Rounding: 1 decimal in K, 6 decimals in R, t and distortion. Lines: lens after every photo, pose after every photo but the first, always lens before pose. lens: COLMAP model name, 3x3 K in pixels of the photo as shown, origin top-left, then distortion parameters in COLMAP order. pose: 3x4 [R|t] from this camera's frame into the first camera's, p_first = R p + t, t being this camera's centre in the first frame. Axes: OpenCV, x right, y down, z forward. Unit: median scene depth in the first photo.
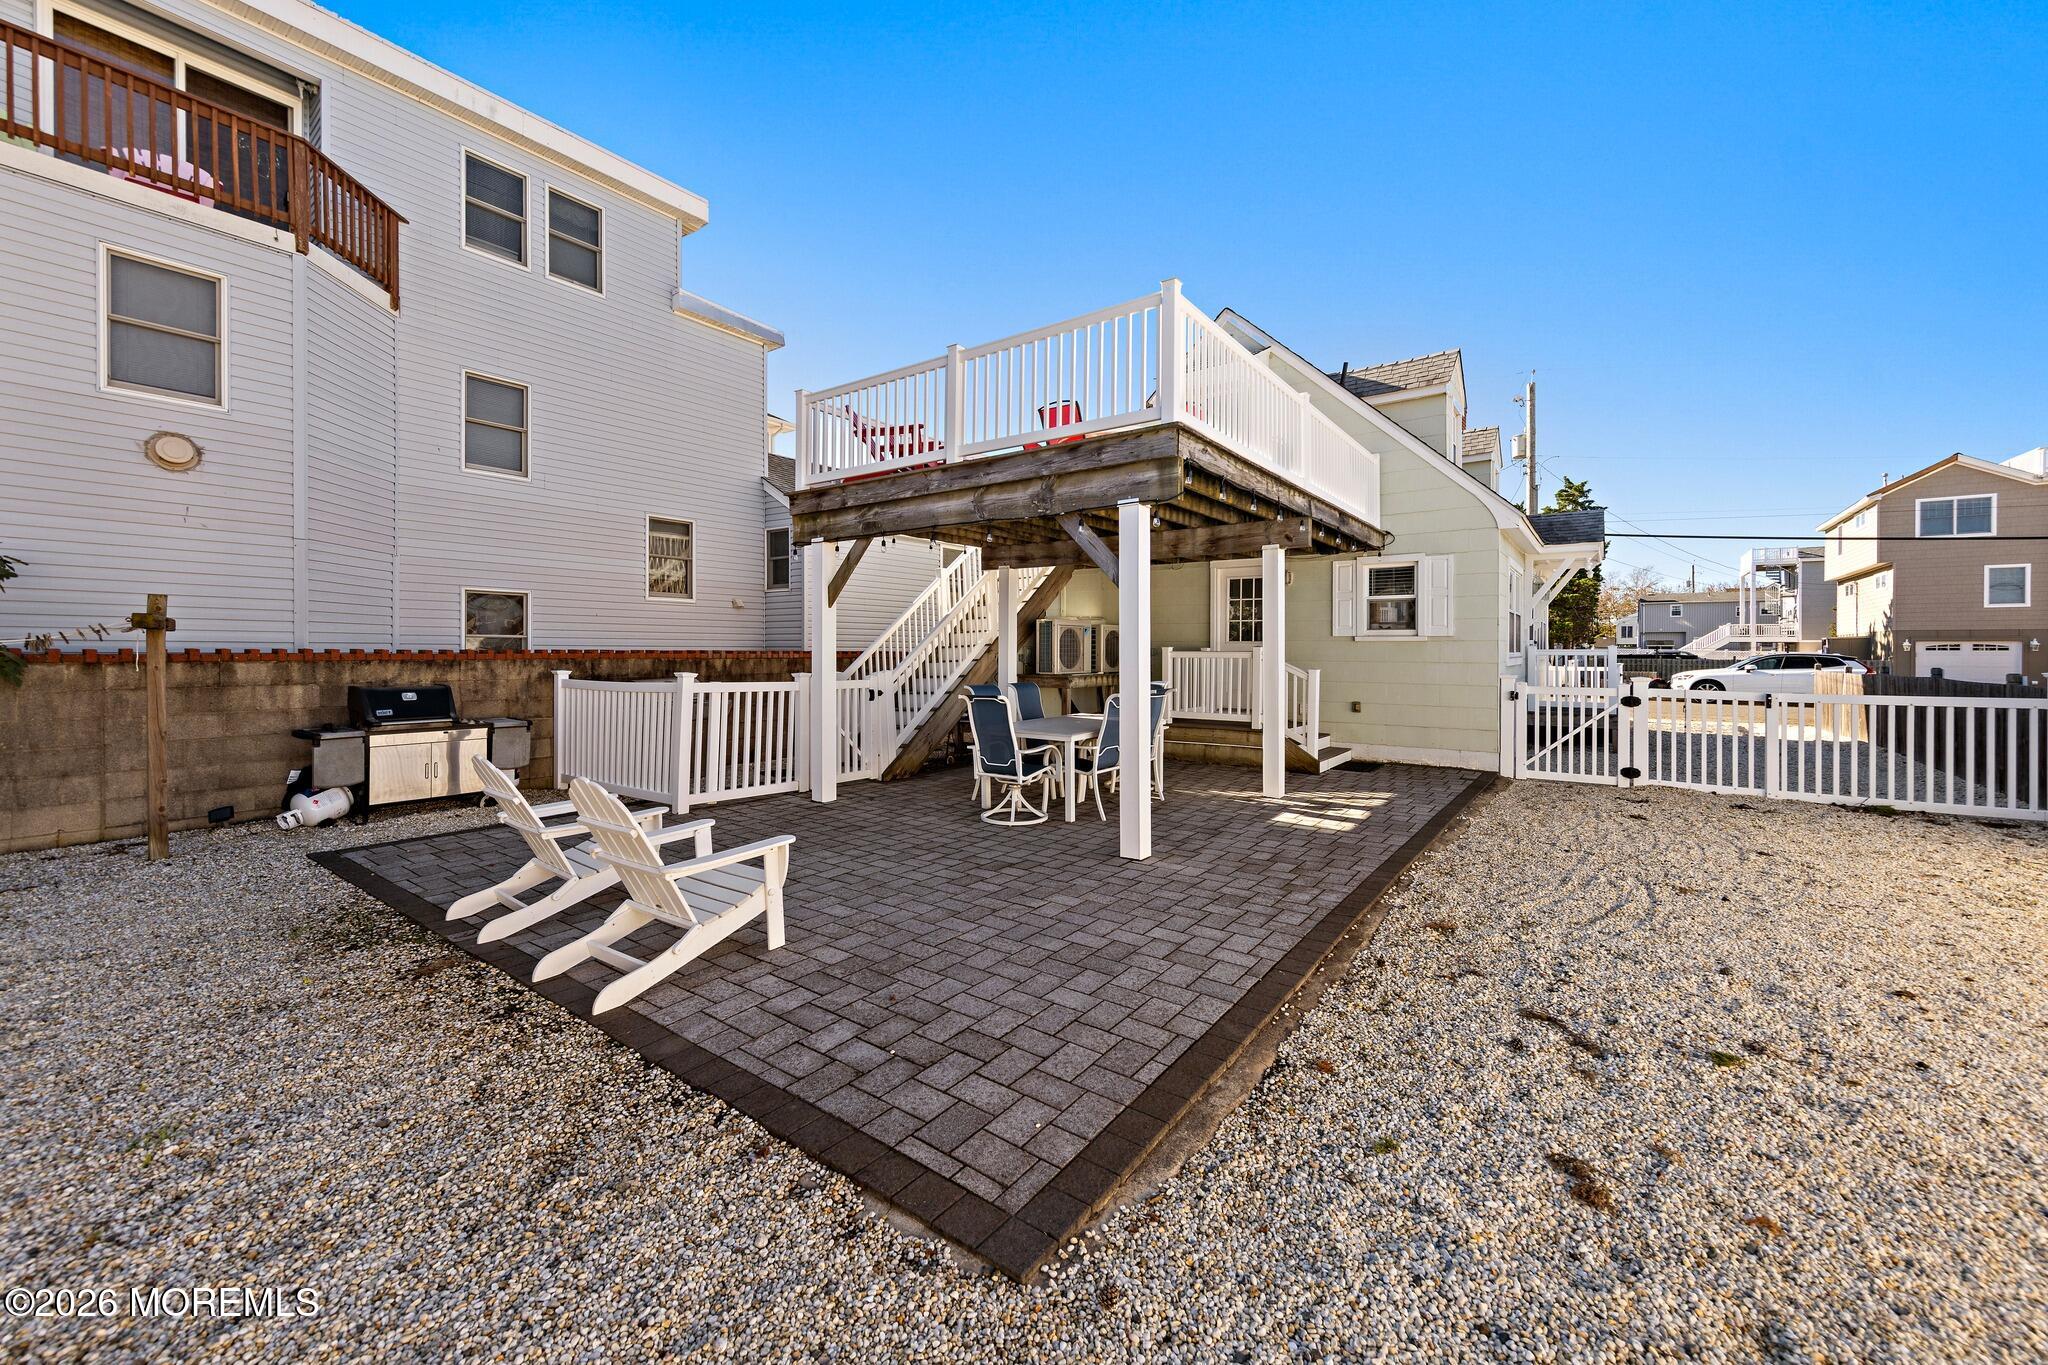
lens RADIAL K [[797.4, 0, 1037.5], [0, 797.4, 655.3], [0, 0, 1]] dist [0.003808, 0.000803]
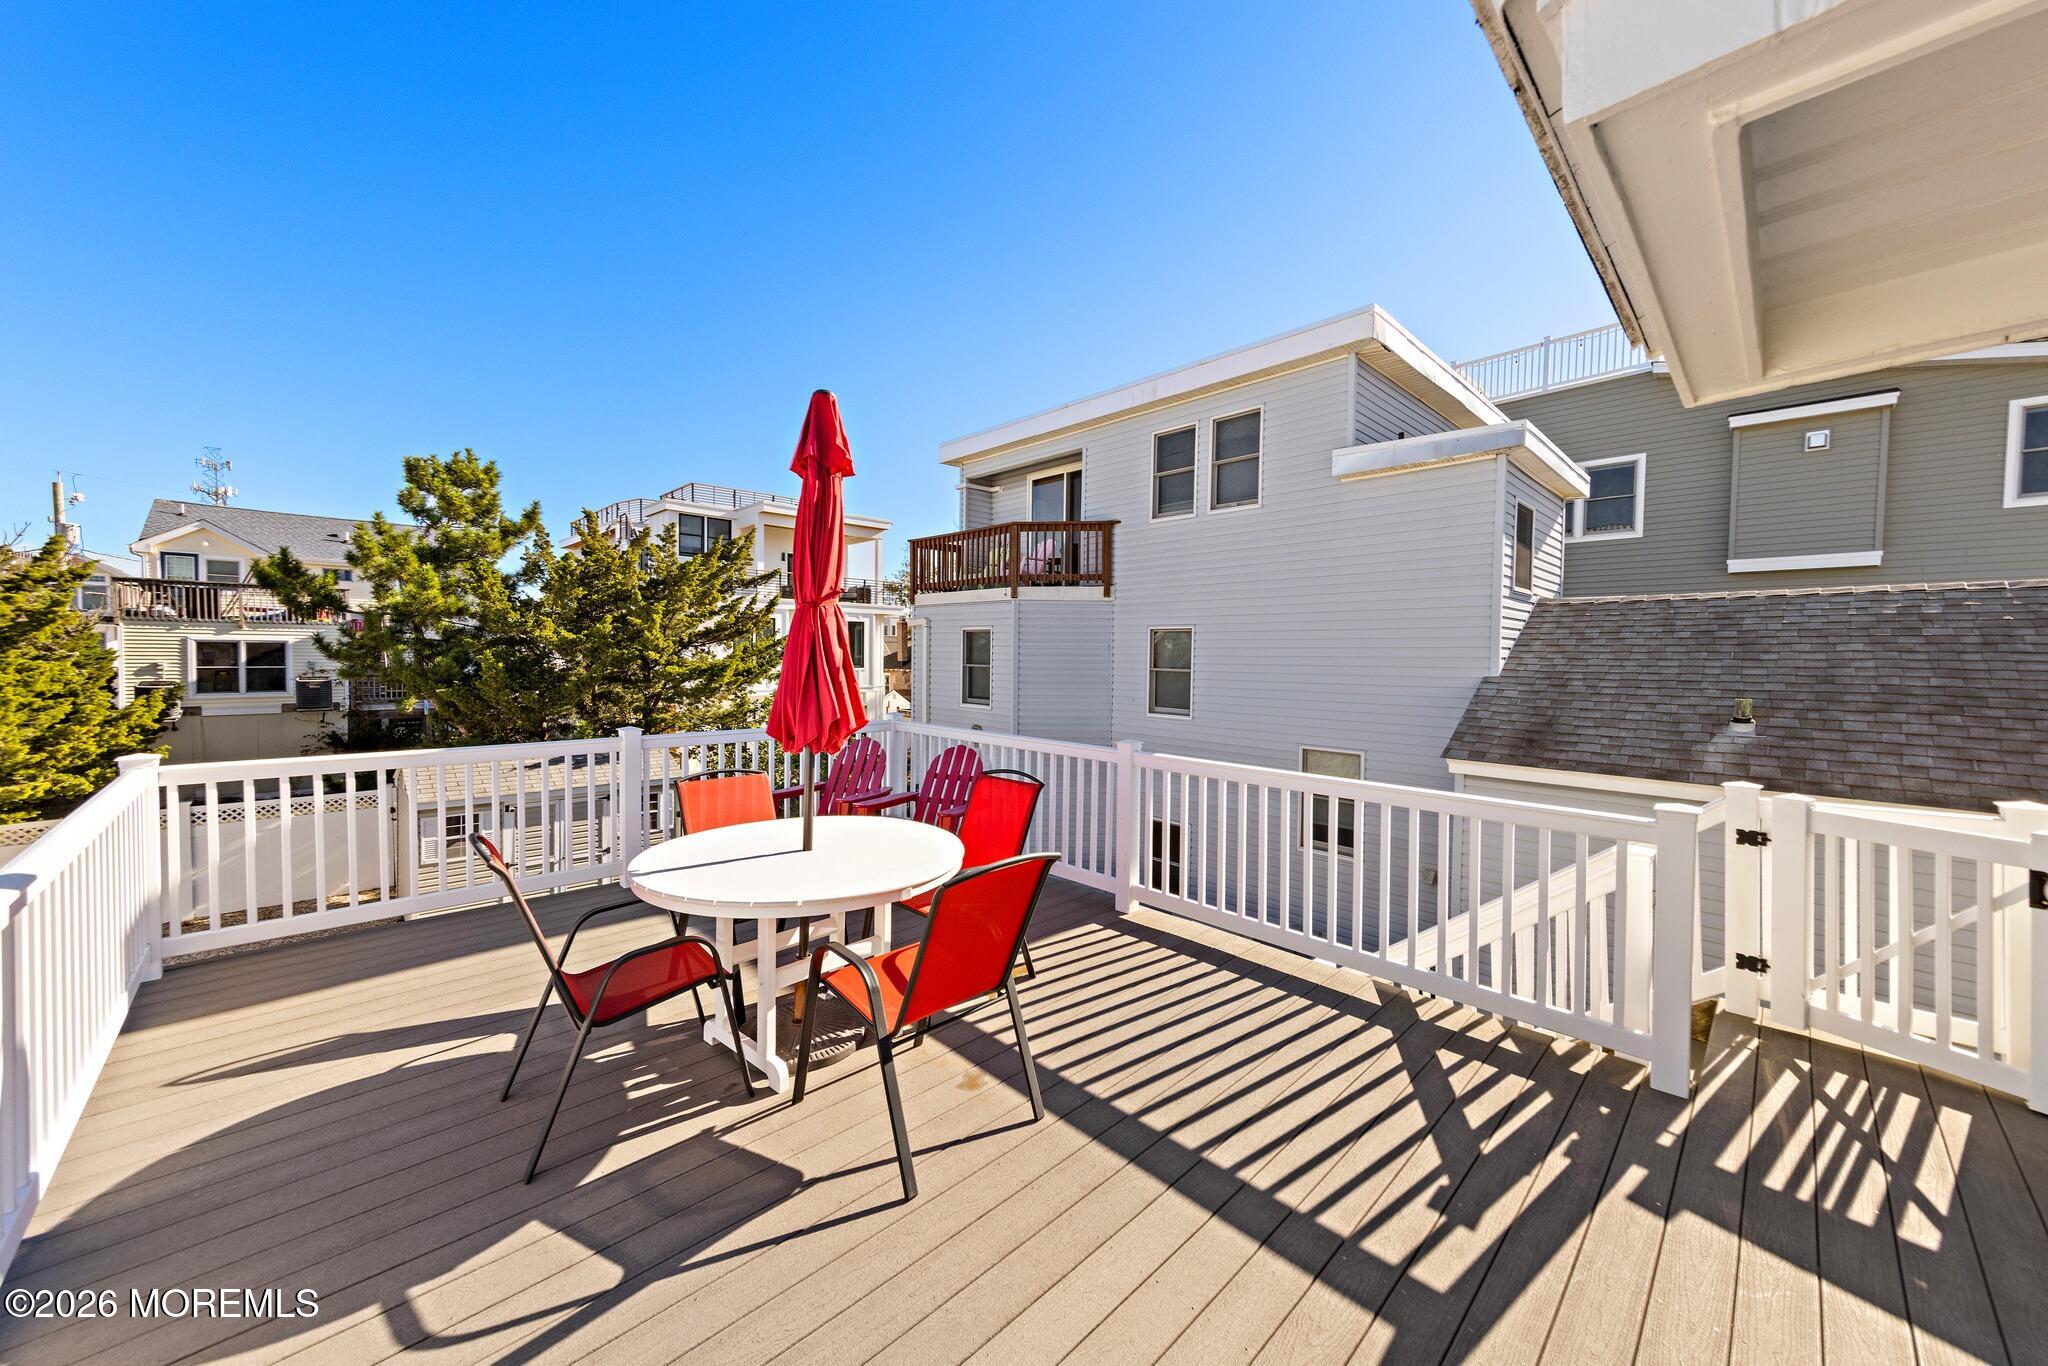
lens RADIAL K [[731.2, 0, 1038.7], [0, 731.2, 674.3], [0, 0, 1]] dist [0.007385, -0.000917]
pose [[-0.162422, 0.028608, -0.986307, 0.376317], [-0.017356, 0.999342, 0.031844, -0.346131], [0.986569, 0.022291, -0.161819, 1.094937]]
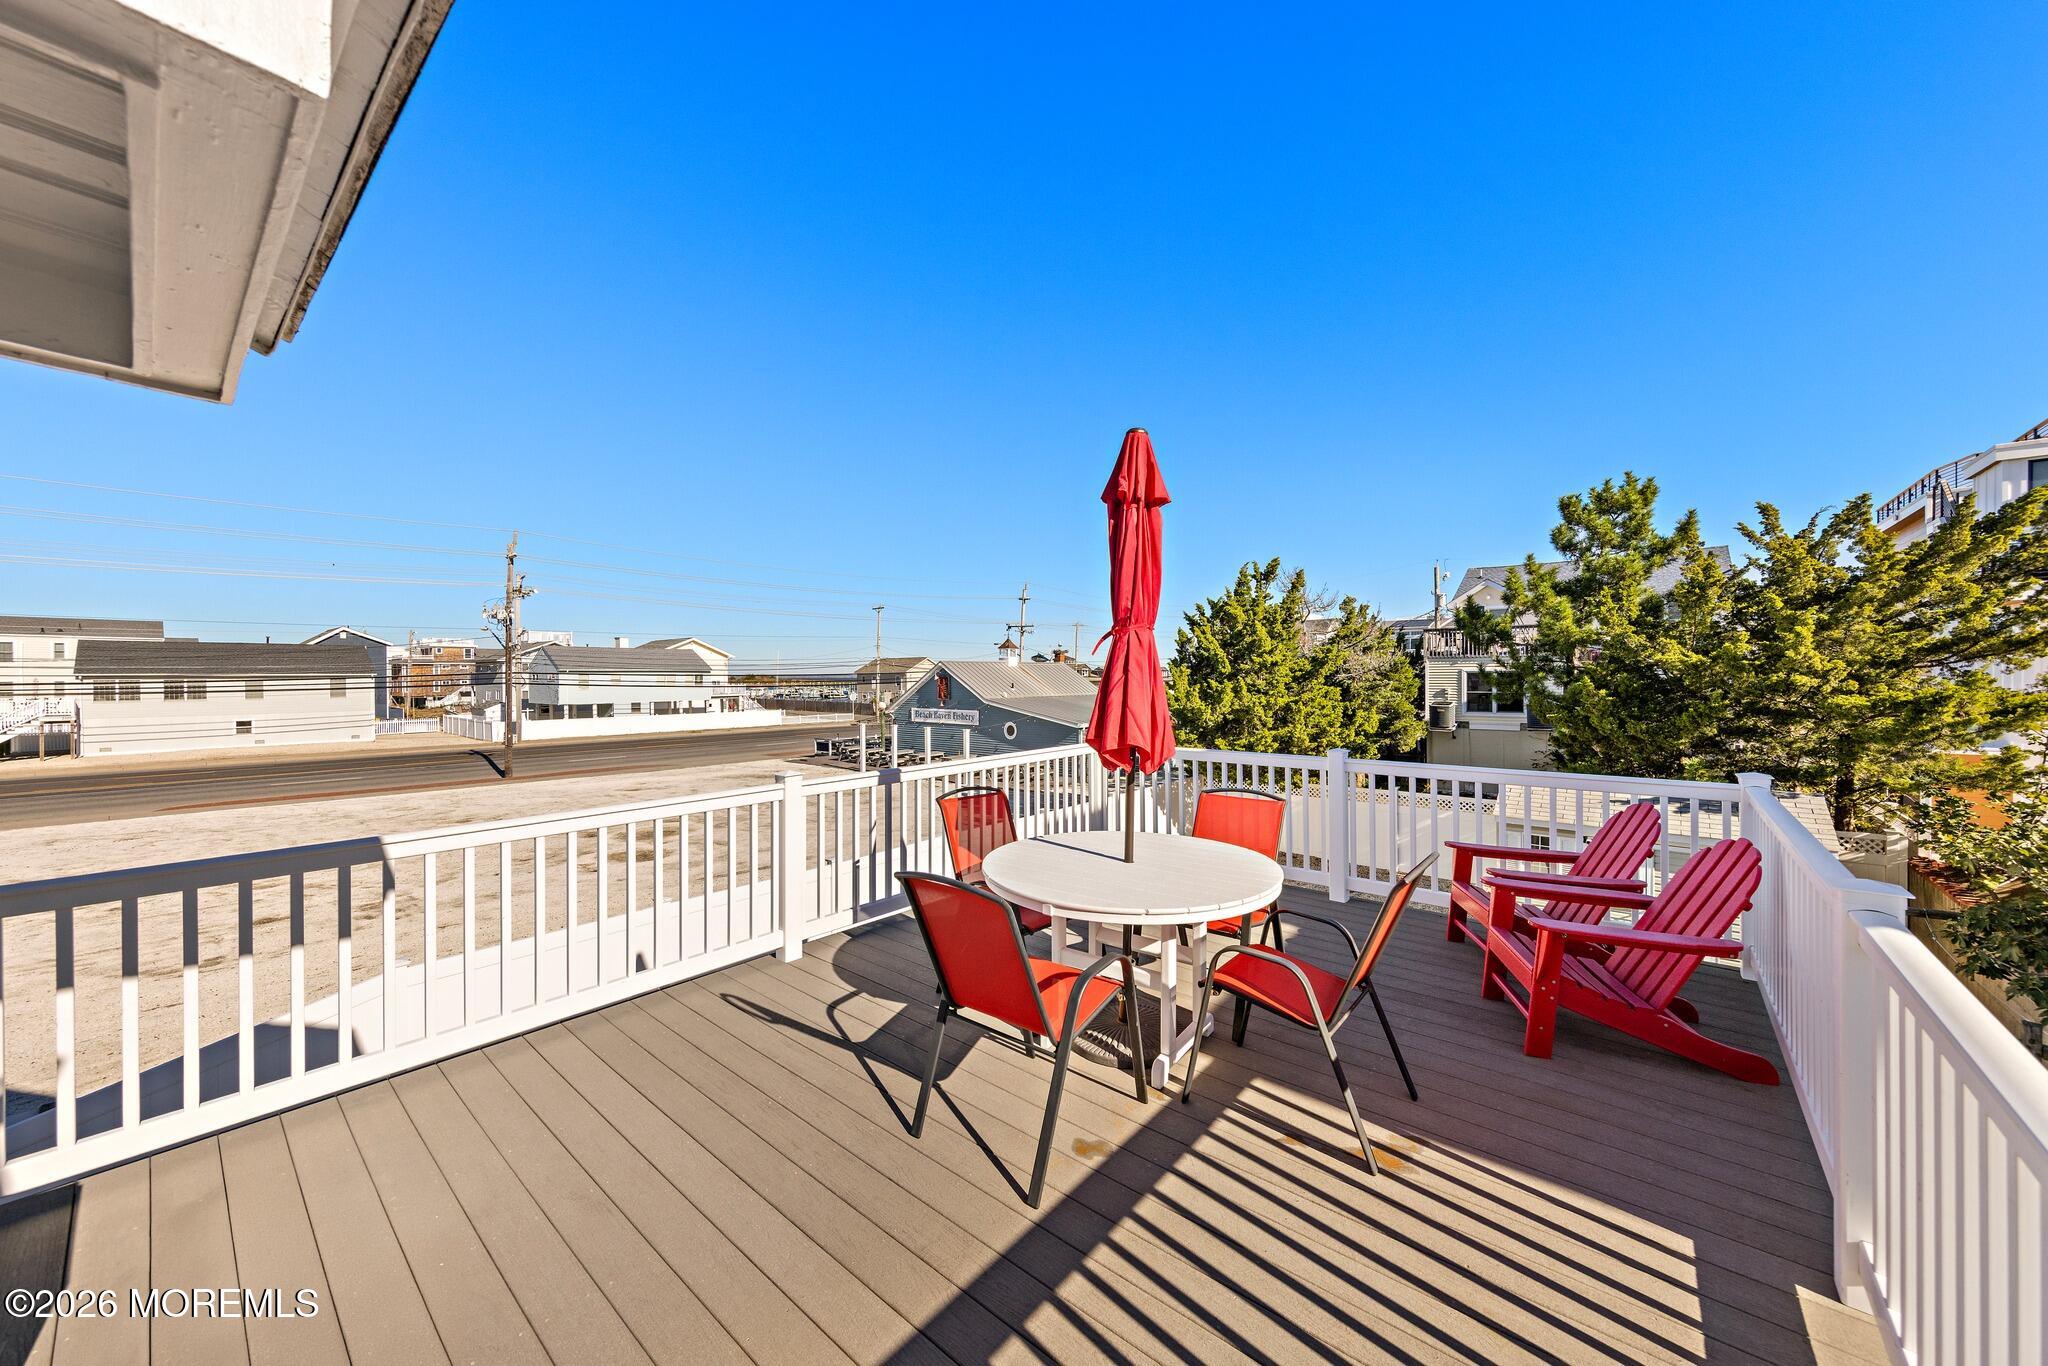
lens RADIAL K [[731.2, 0, 1042.8], [0, 731.2, 697.2], [0, 0, 1]] dist [0.007385, -0.000917]
pose [[-0.997940, 0.005918, 0.063875, 0.109574], [0.008045, 0.999420, 0.033086, -0.345397], [-0.063642, 0.033532, -0.997409, 1.273980]]
